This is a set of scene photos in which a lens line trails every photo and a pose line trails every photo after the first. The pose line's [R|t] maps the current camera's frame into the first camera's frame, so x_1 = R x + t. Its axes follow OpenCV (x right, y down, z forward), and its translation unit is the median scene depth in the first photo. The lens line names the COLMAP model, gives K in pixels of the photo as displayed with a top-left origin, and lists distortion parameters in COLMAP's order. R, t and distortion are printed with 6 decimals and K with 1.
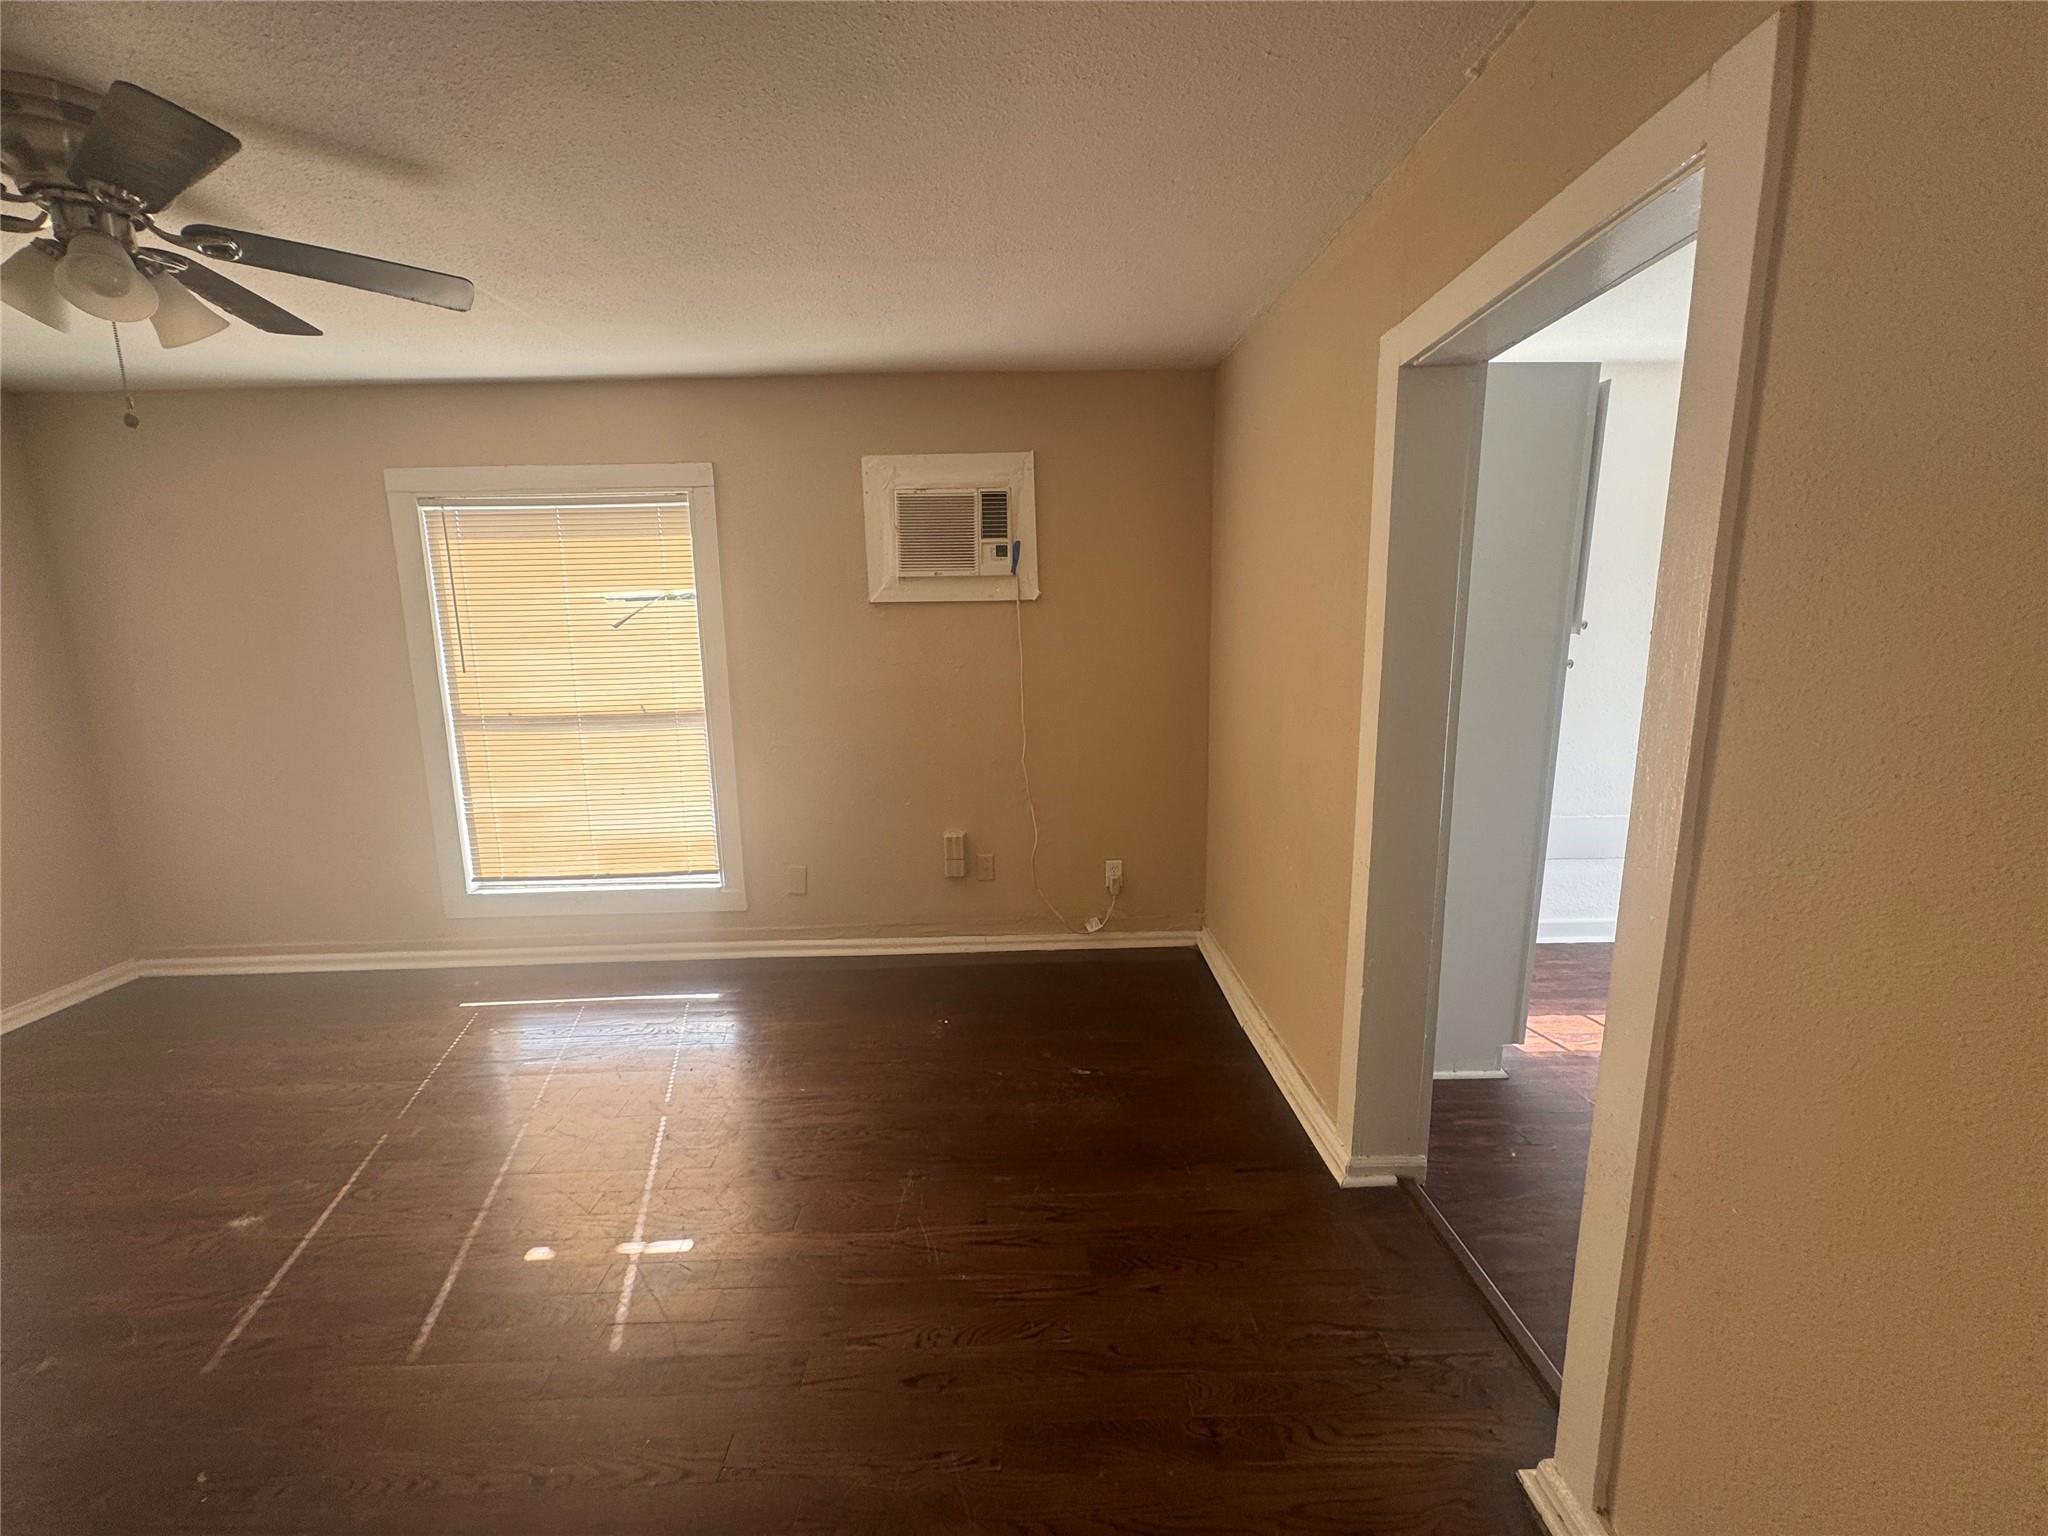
lens RADIAL K [[819.2, 0, 1027.7], [0, 819.2, 763.0], [0, 0, 1]] dist [0.001985, -0.000406]
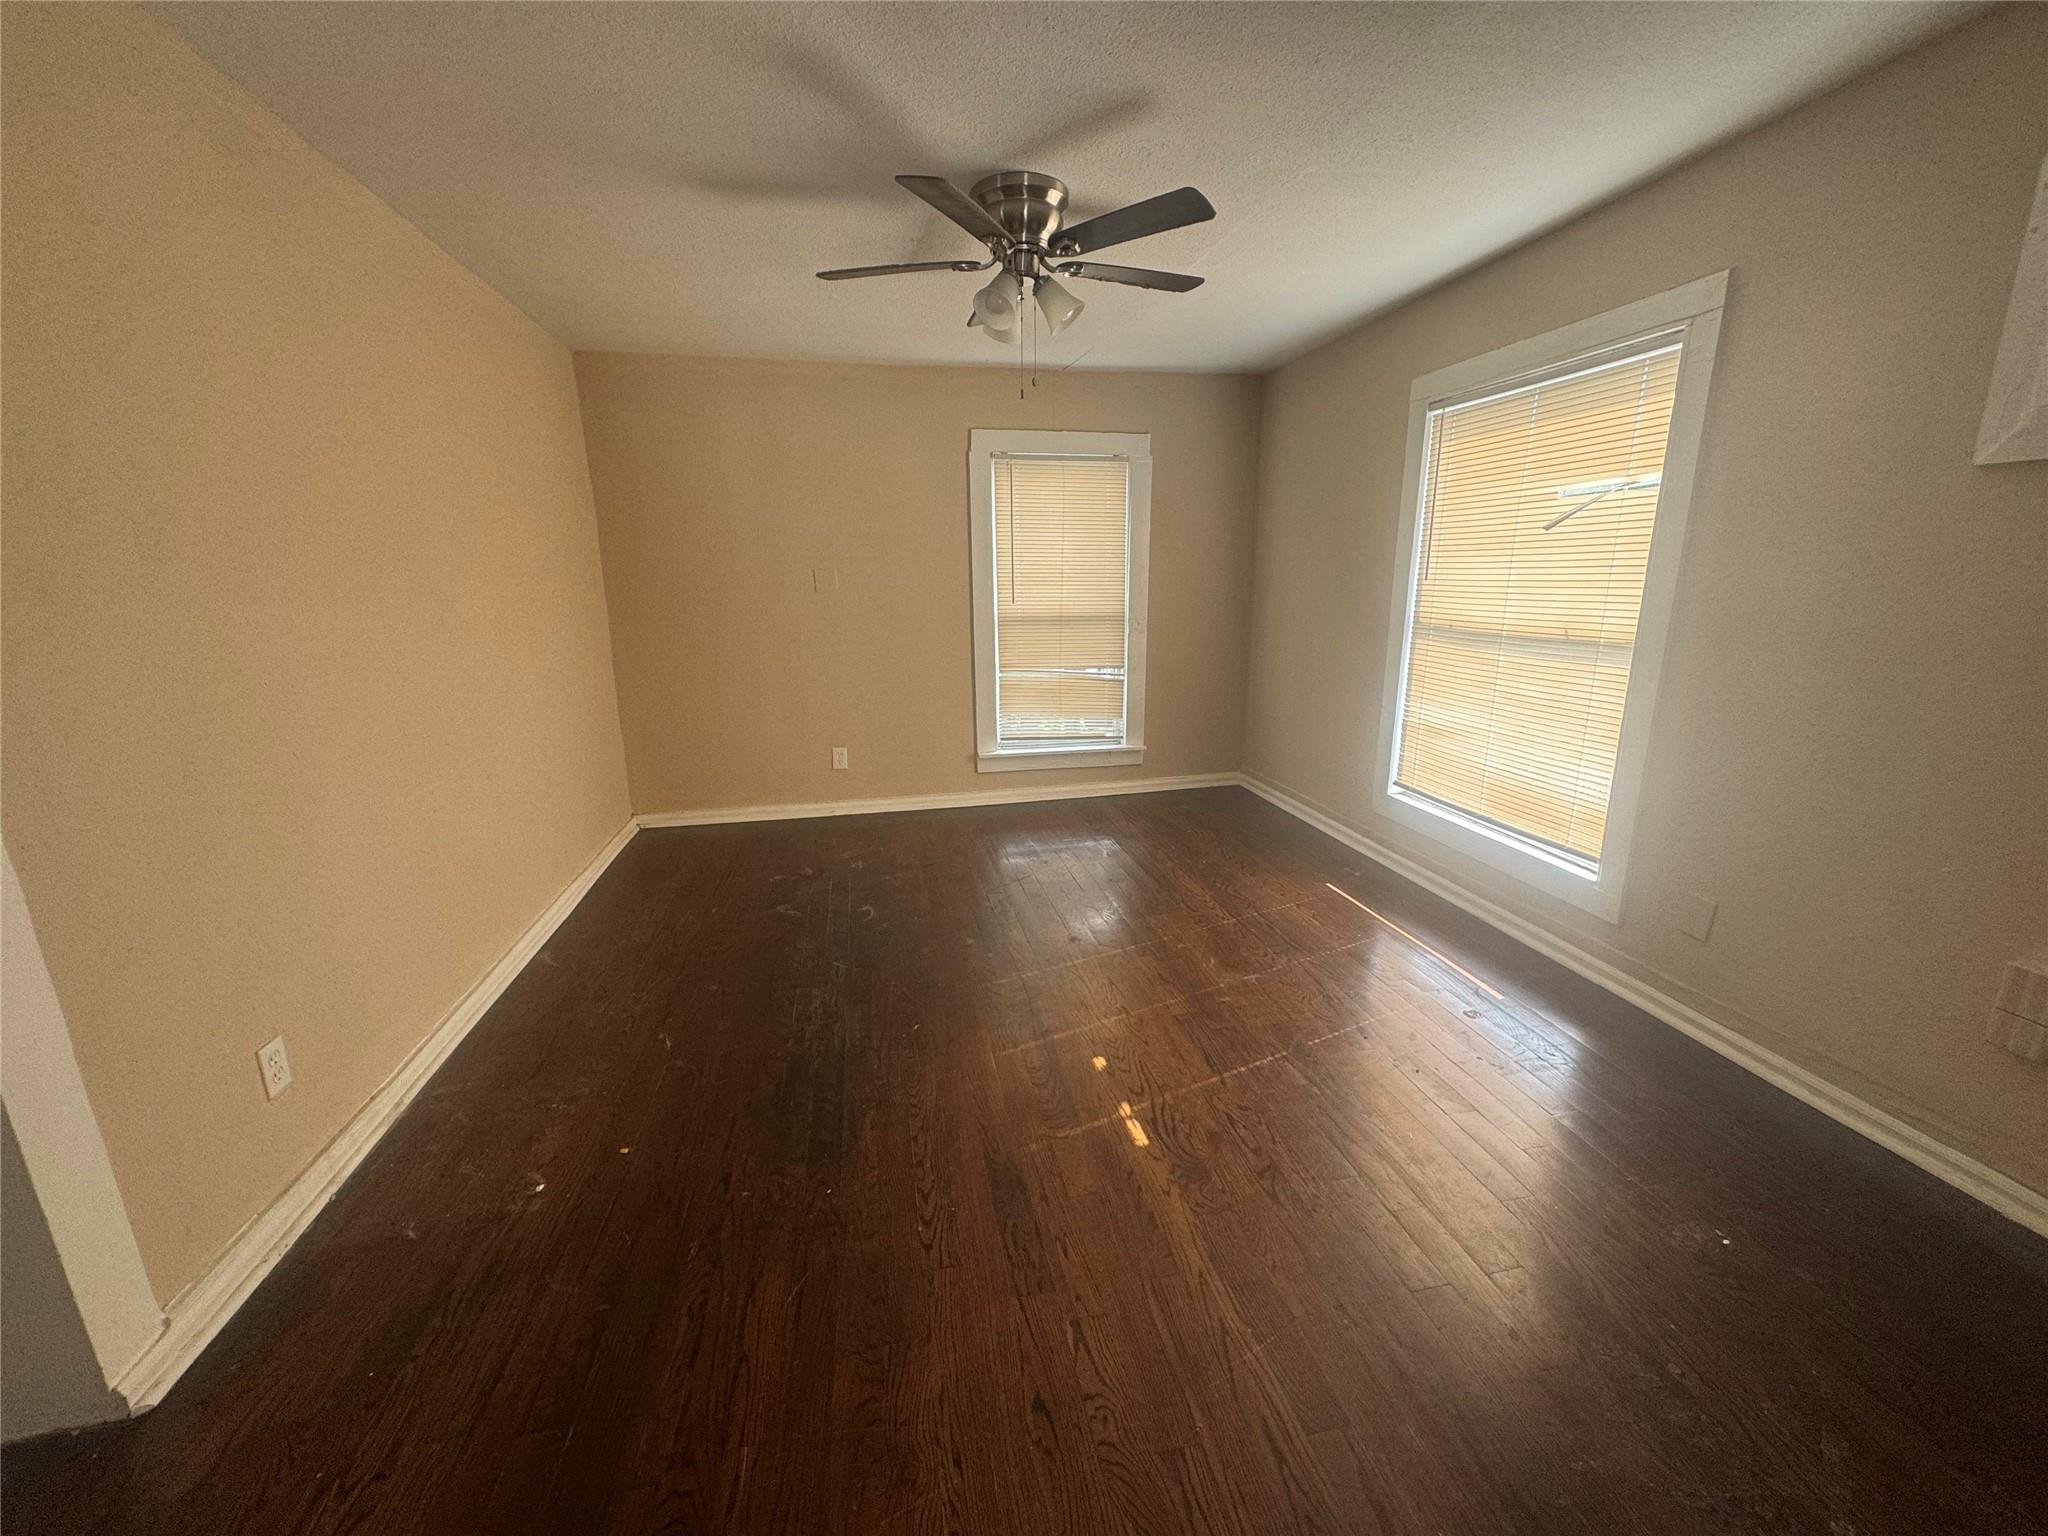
lens RADIAL K [[819.2, 0, 1020.2], [0, 819.2, 764.3], [0, 0, 1]] dist [0.001985, -0.000406]
pose [[0.166518, 0.248095, -0.954317, 0.236479], [-0.154265, 0.962466, 0.223296, -0.040140], [0.973896, 0.110035, 0.198541, 0.337844]]
